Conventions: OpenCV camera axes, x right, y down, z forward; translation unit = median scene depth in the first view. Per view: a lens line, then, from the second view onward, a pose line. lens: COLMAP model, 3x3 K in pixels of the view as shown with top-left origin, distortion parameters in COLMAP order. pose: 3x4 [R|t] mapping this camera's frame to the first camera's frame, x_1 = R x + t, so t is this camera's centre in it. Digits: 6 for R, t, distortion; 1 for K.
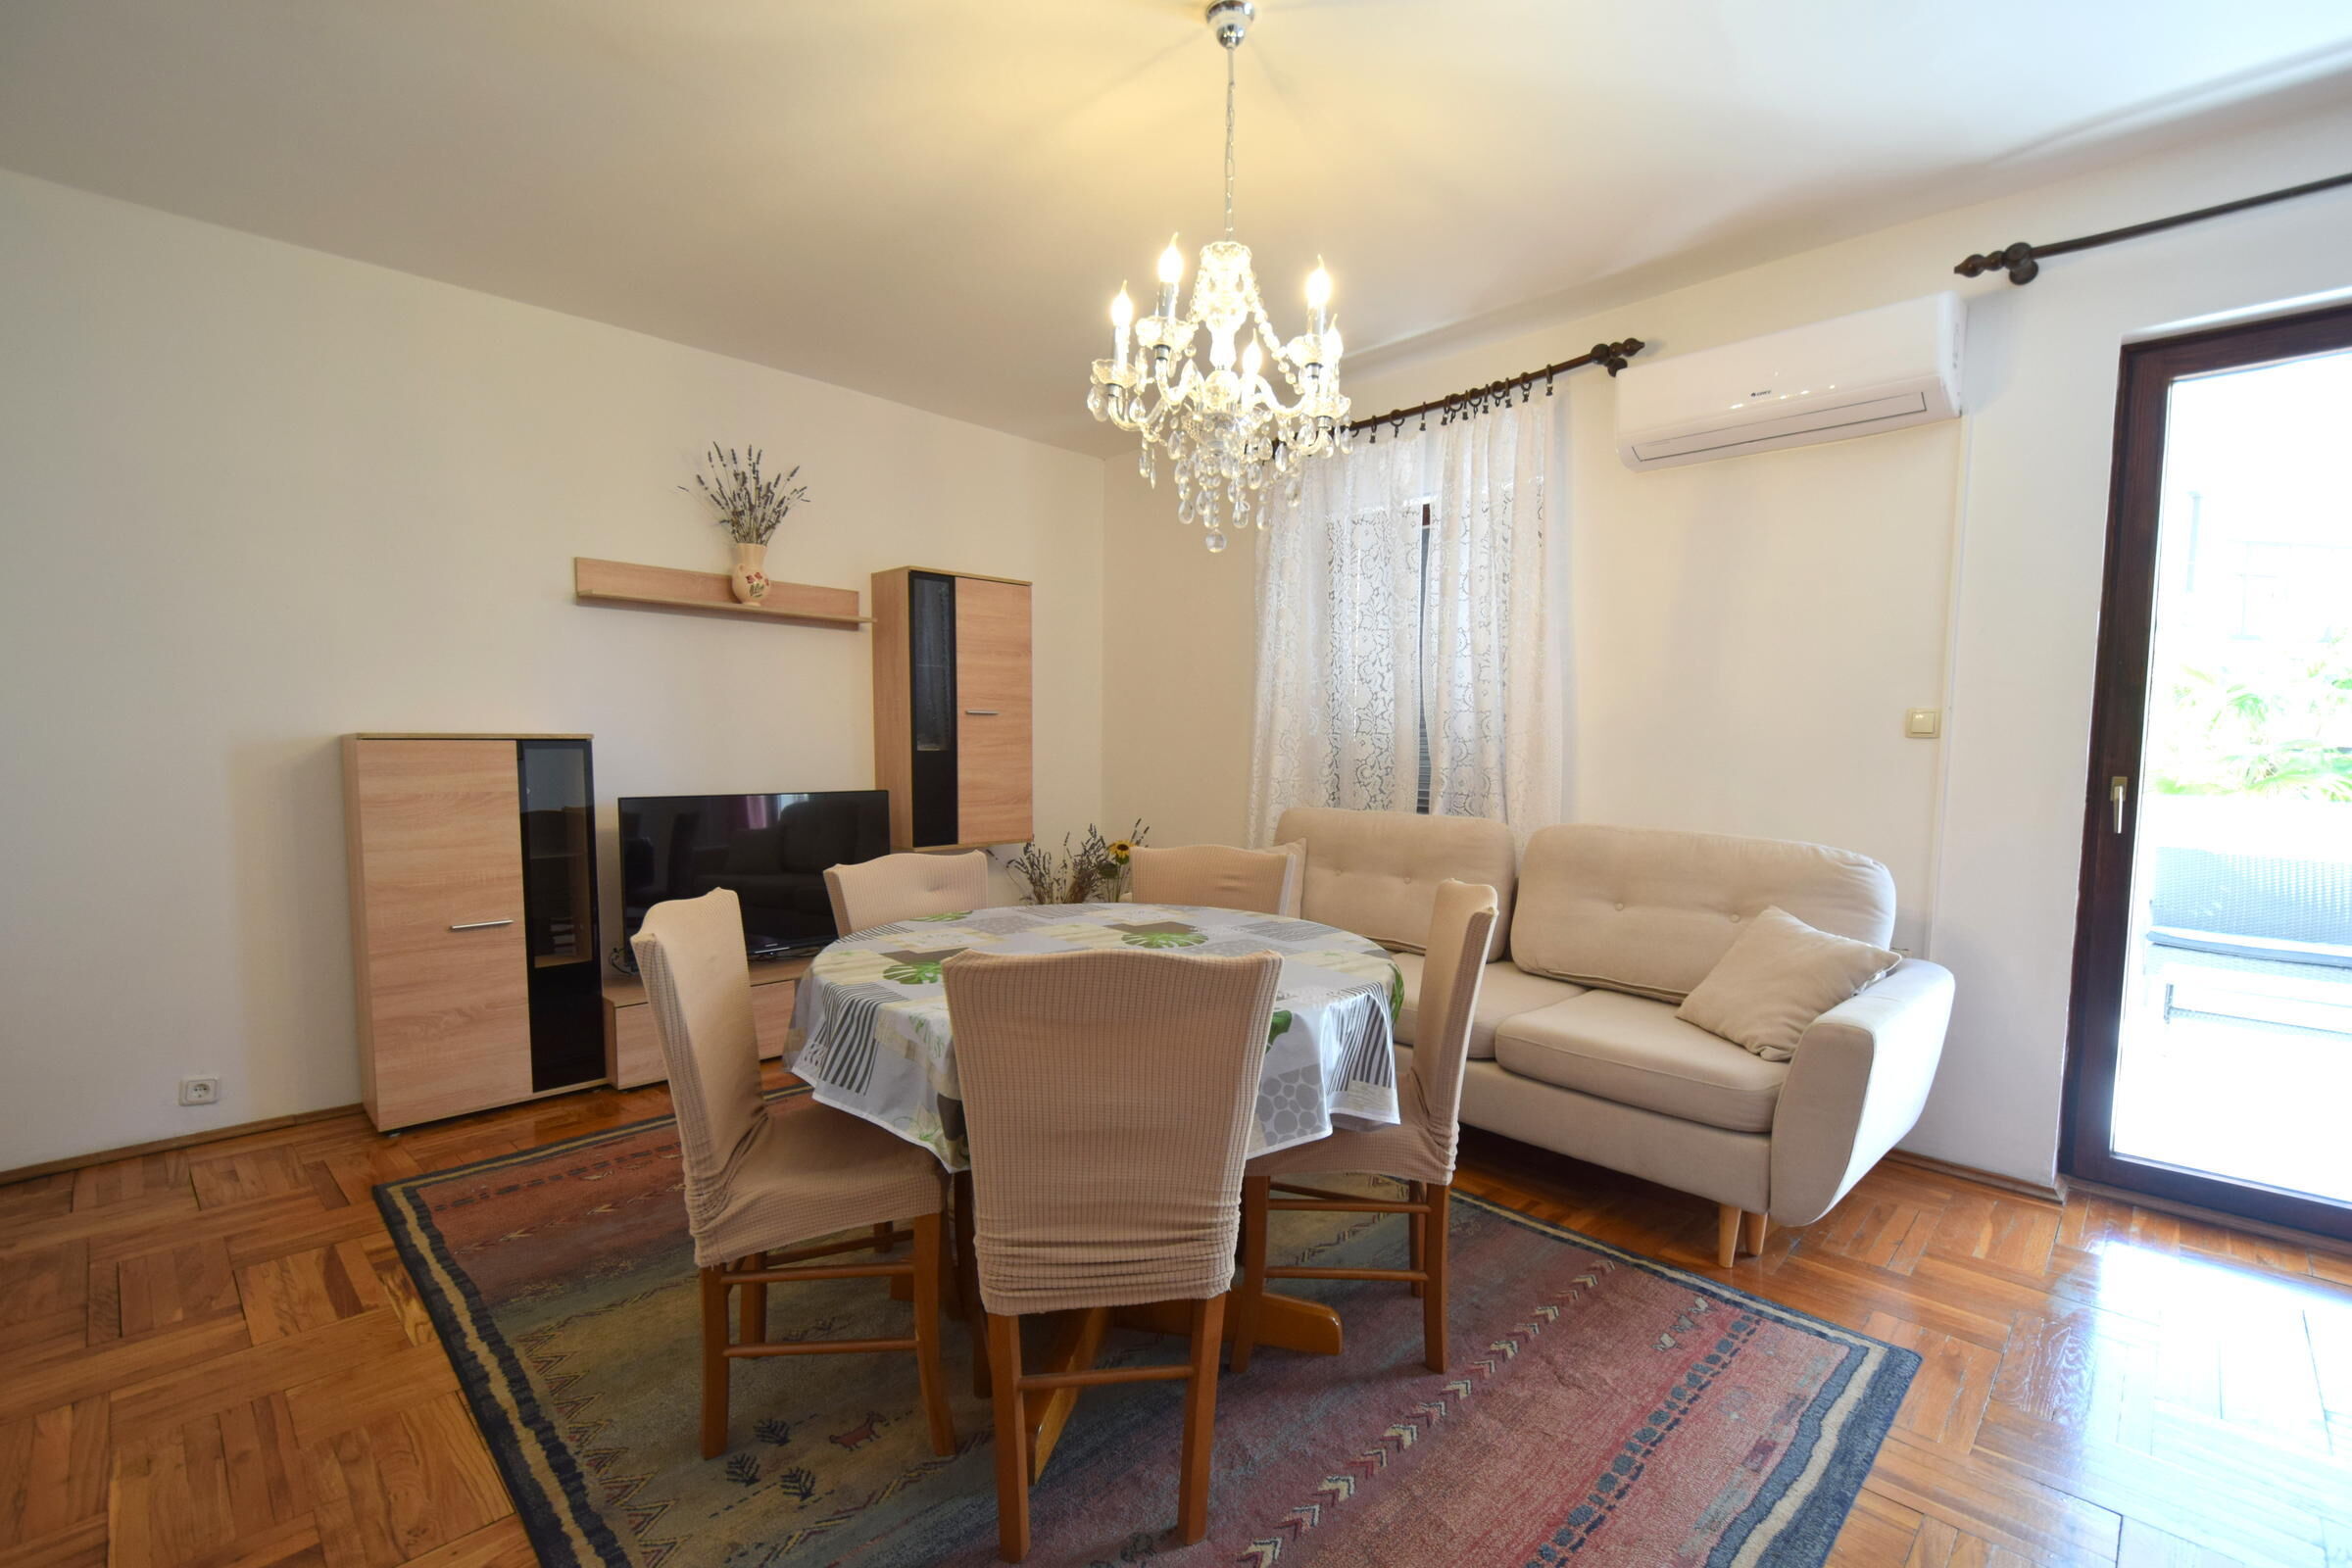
lens RADIAL K [[1008.8, 0, 1172.7], [0, 1008.8, 816.1], [0, 0, 1]] dist [0.001743, -0.003915]
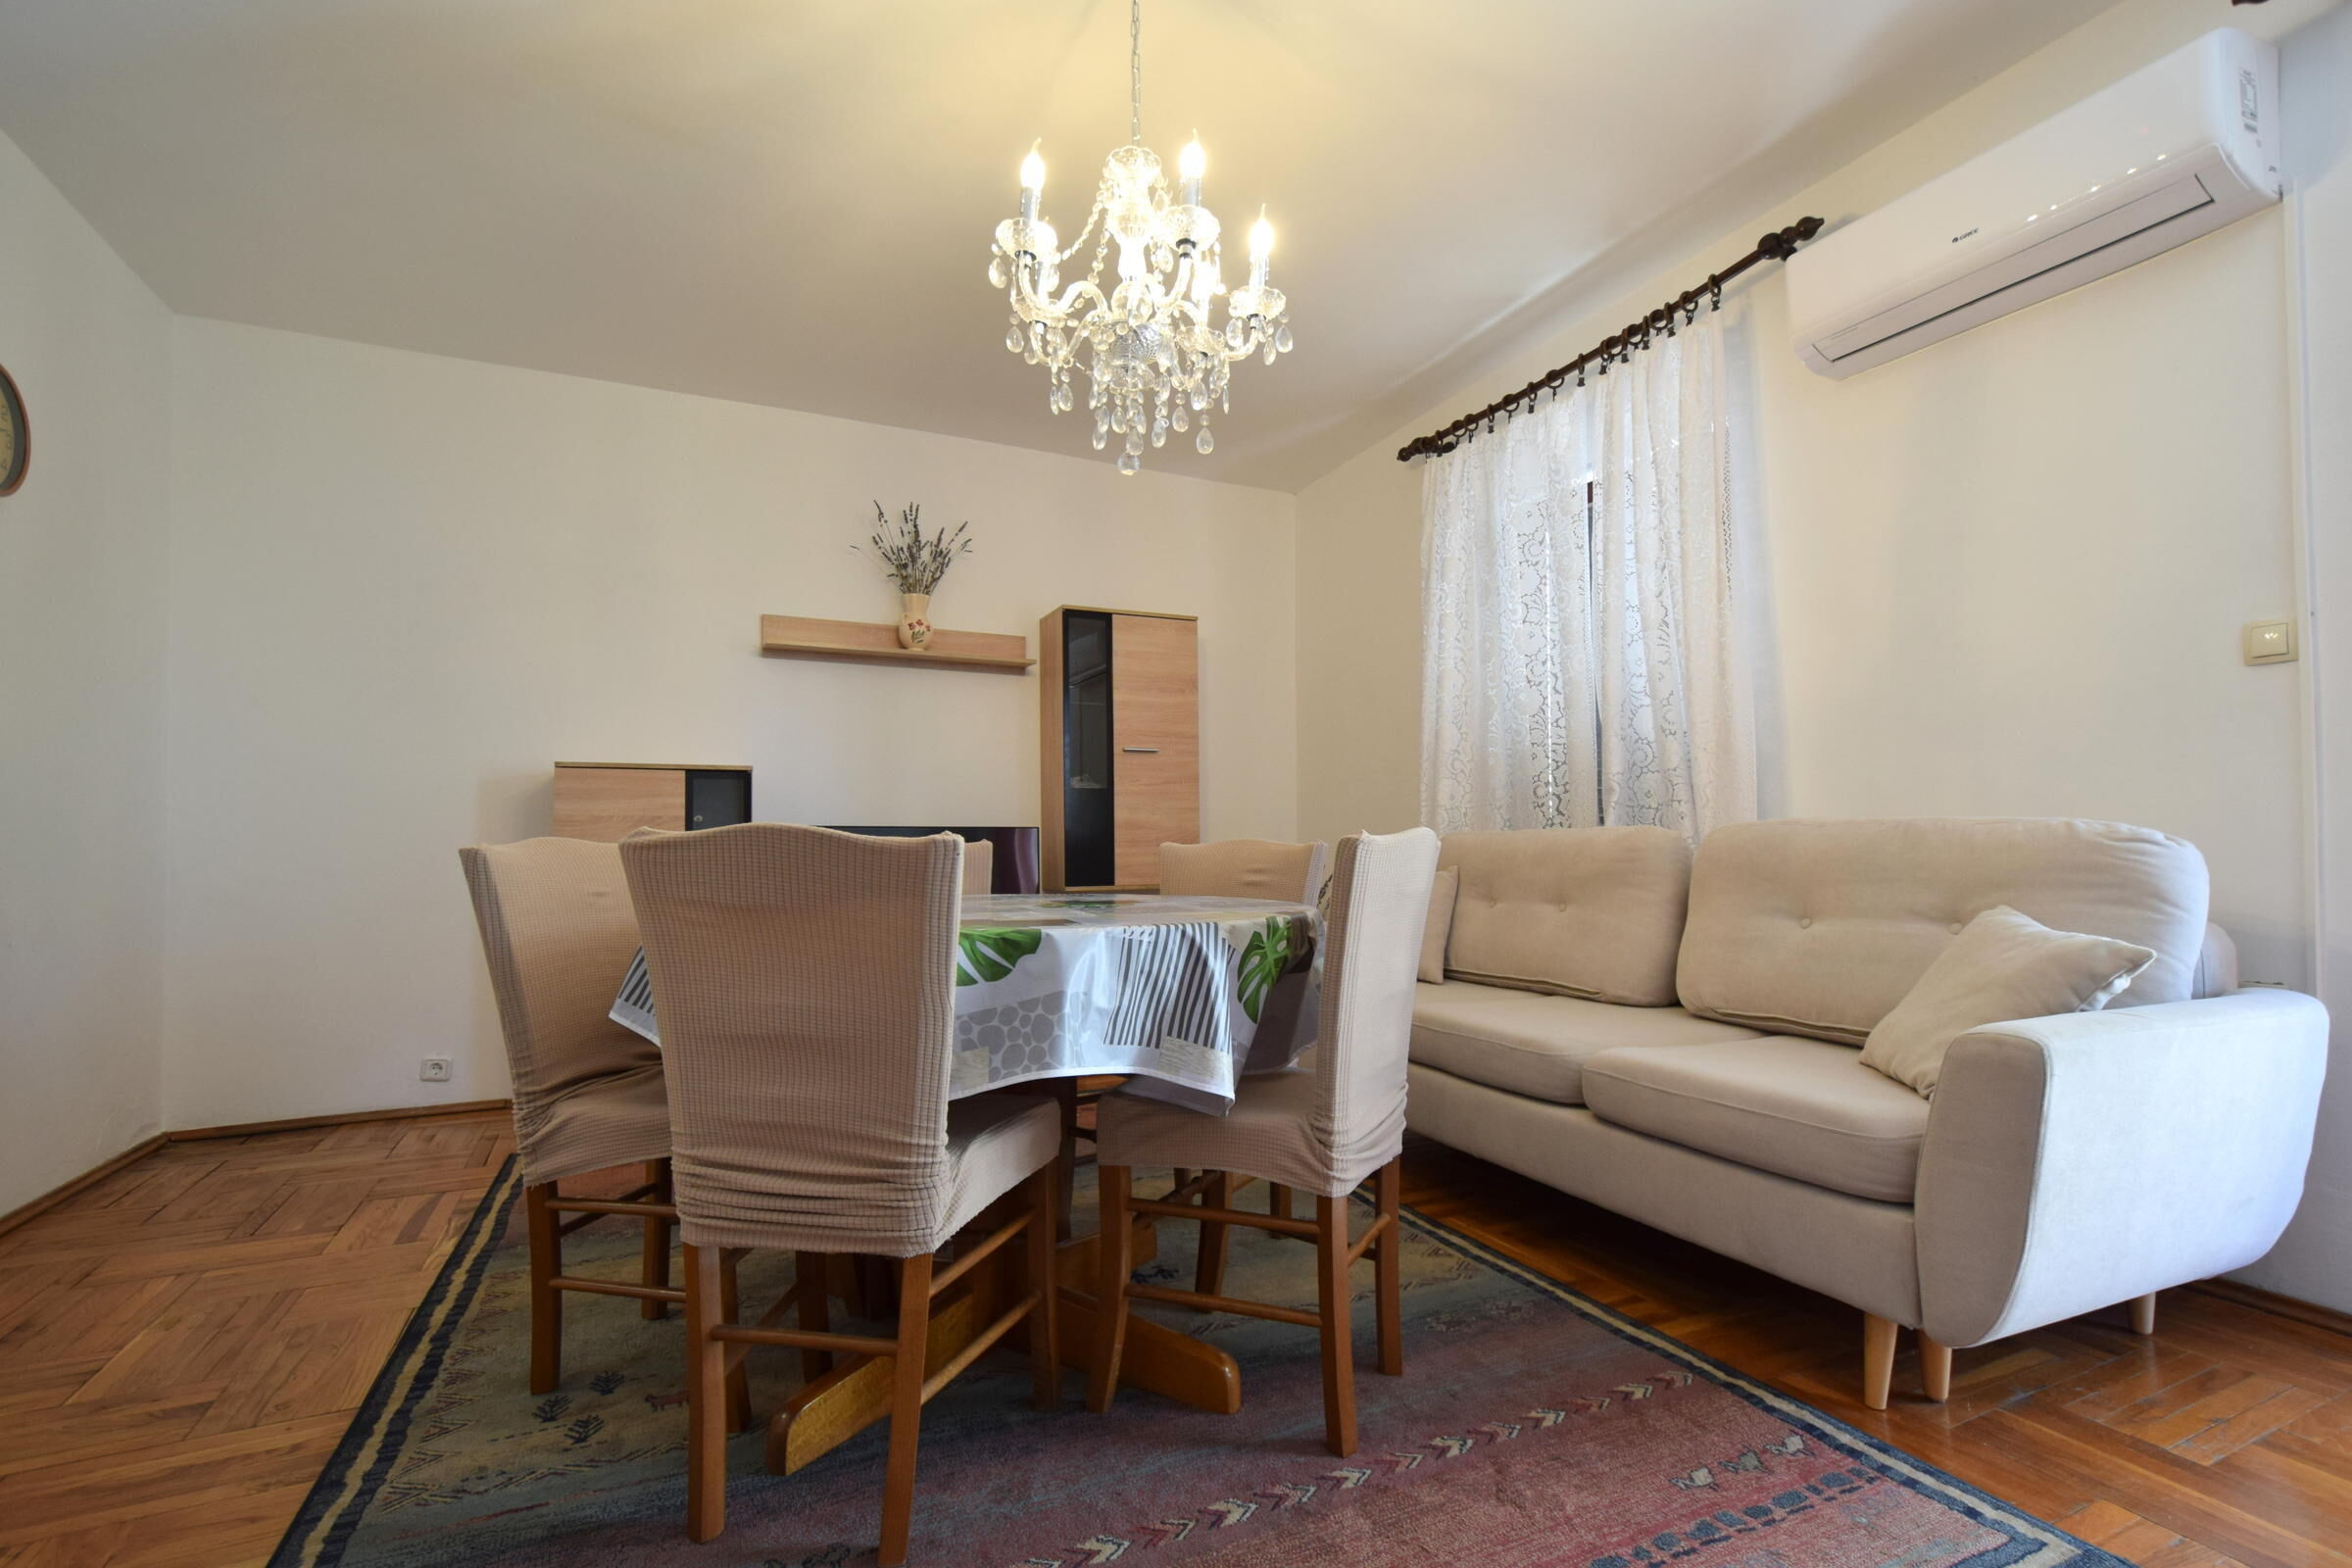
lens RADIAL K [[1052.6, 0, 1179.6], [0, 1052.6, 820.1], [0, 0, 1]] dist [0.000628, -0.003931]
pose [[0.943513, -0.023453, -0.330504, 0.296024], [-0.010459, 0.994886, -0.100458, 0.108422], [0.331170, 0.098240, 0.938443, 0.117264]]
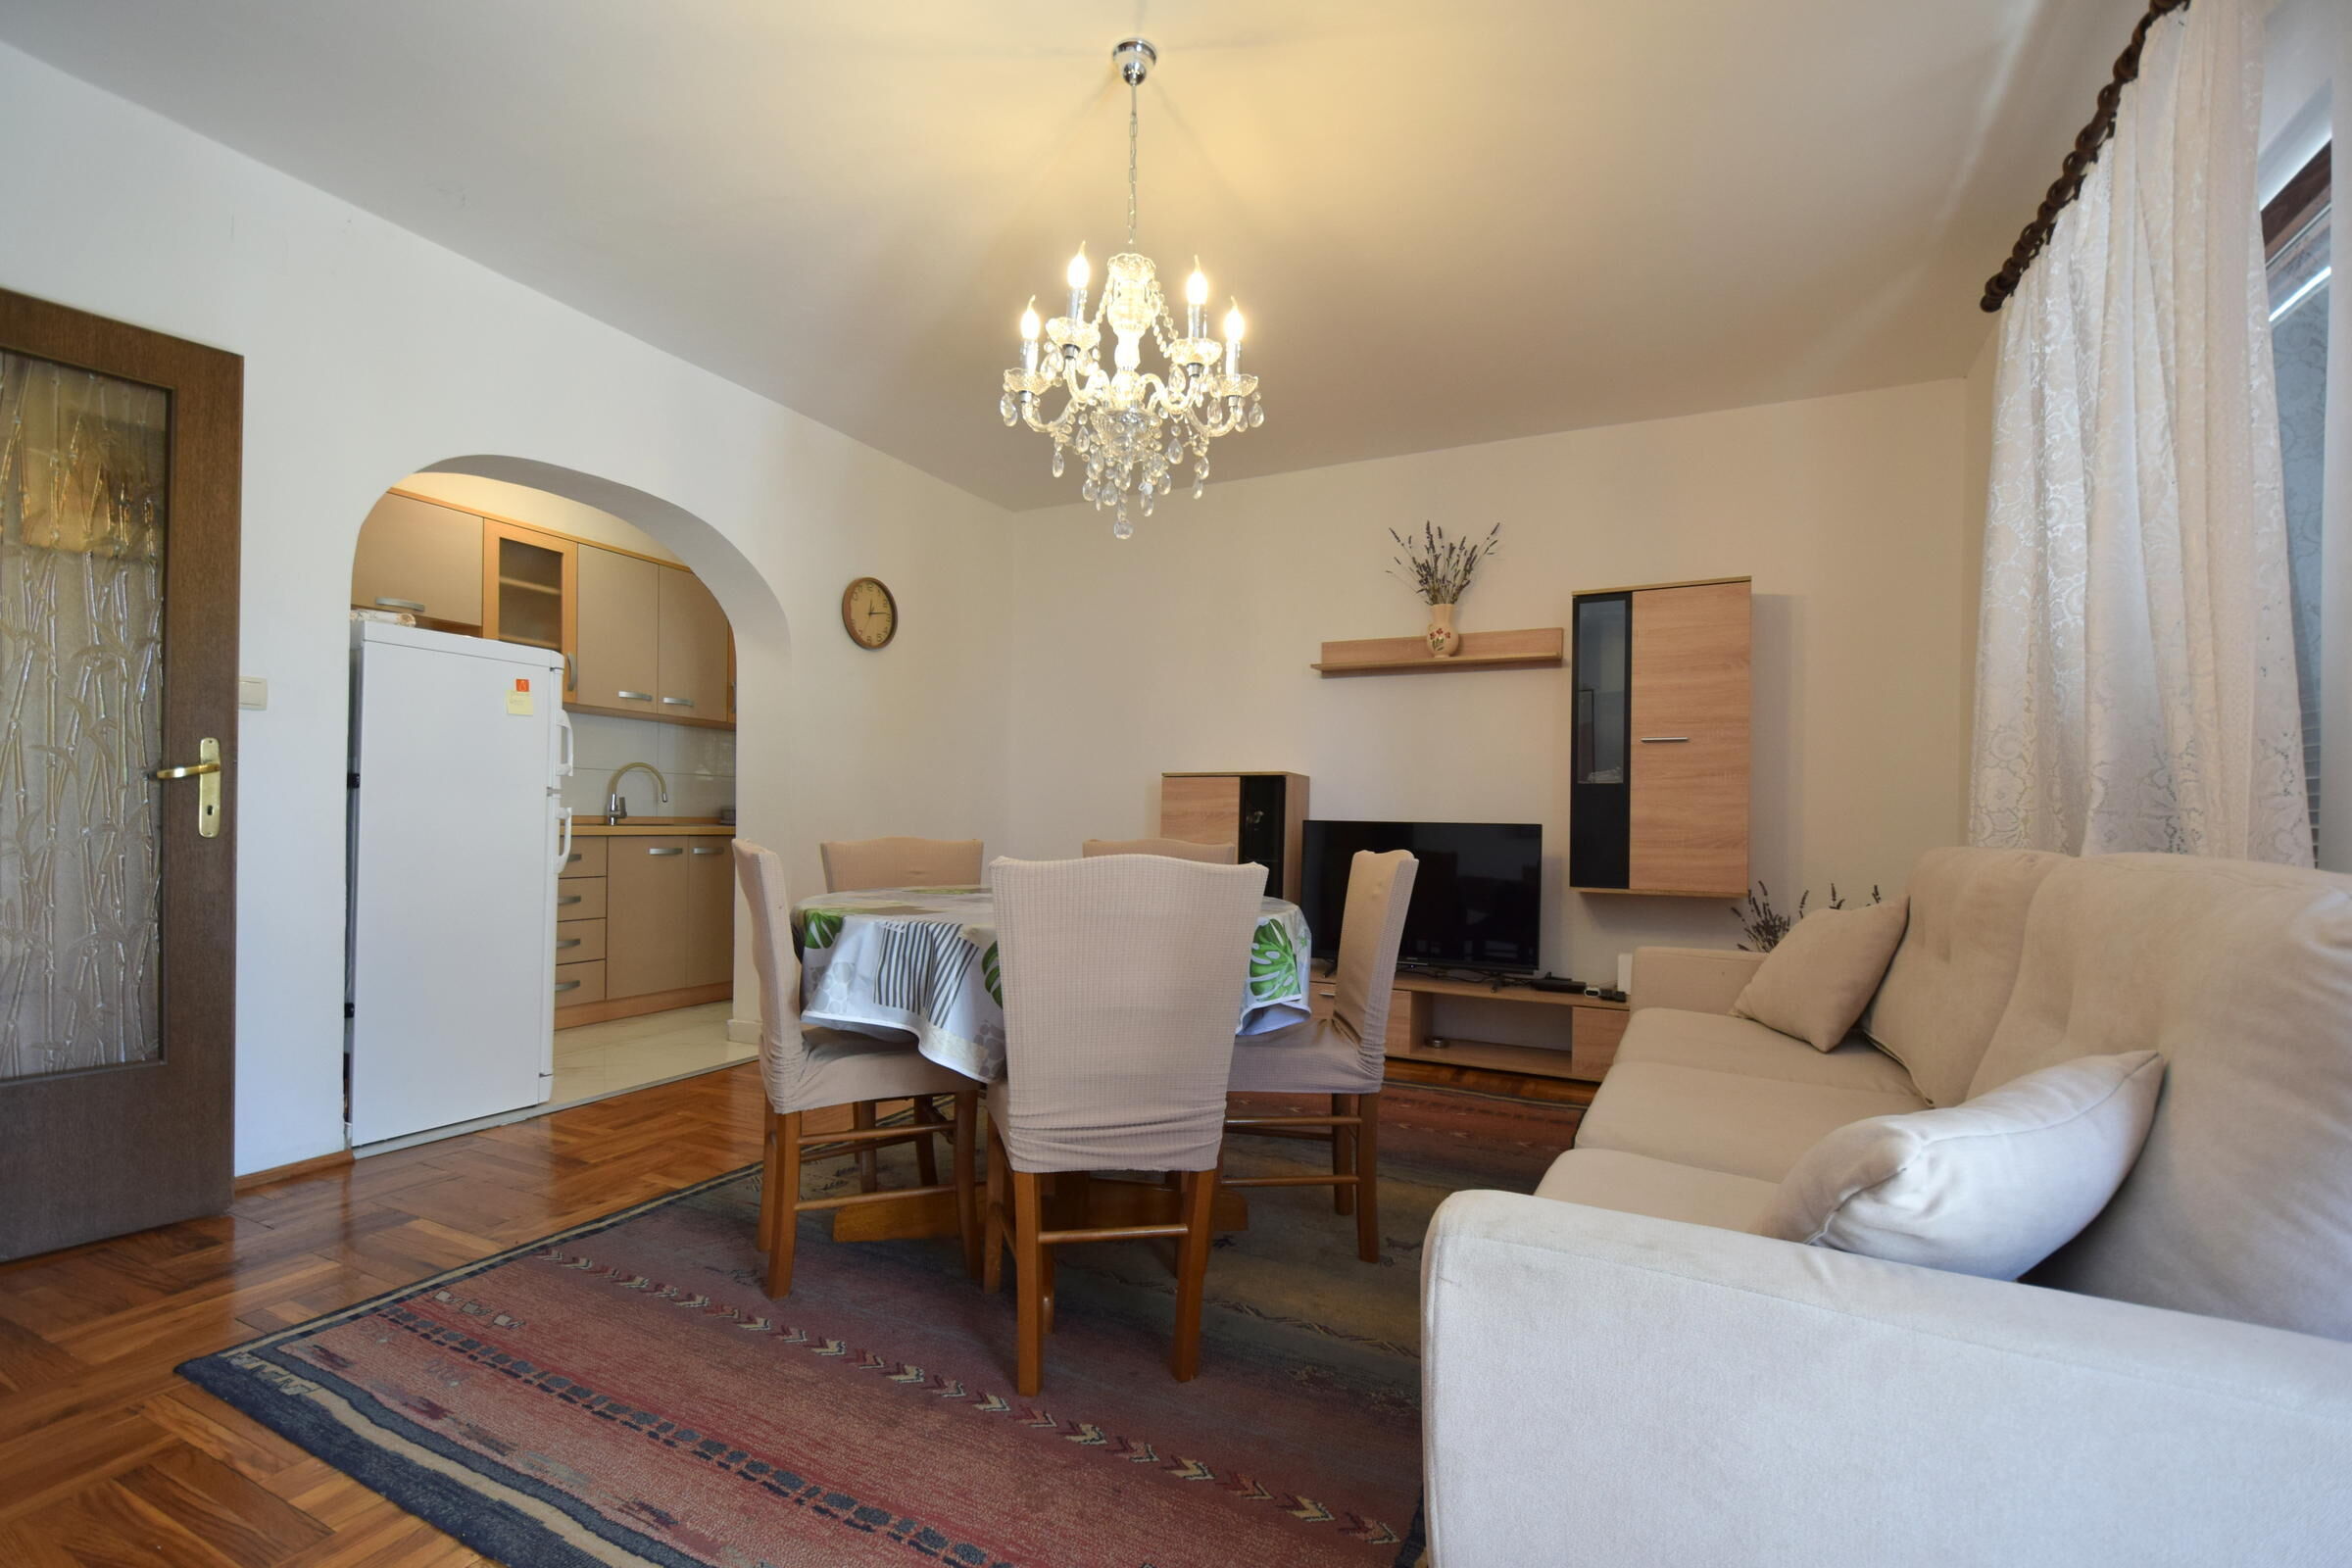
lens RADIAL K [[1003.7, 0, 1191.4], [0, 1003.7, 821.6], [0, 0, 1]] dist [0.000968, -0.000077]
pose [[0.339110, -0.002645, -0.940743, 0.800458], [-0.082882, 0.996023, -0.032677, 0.048115], [0.937088, 0.089052, 0.337542, 0.557357]]
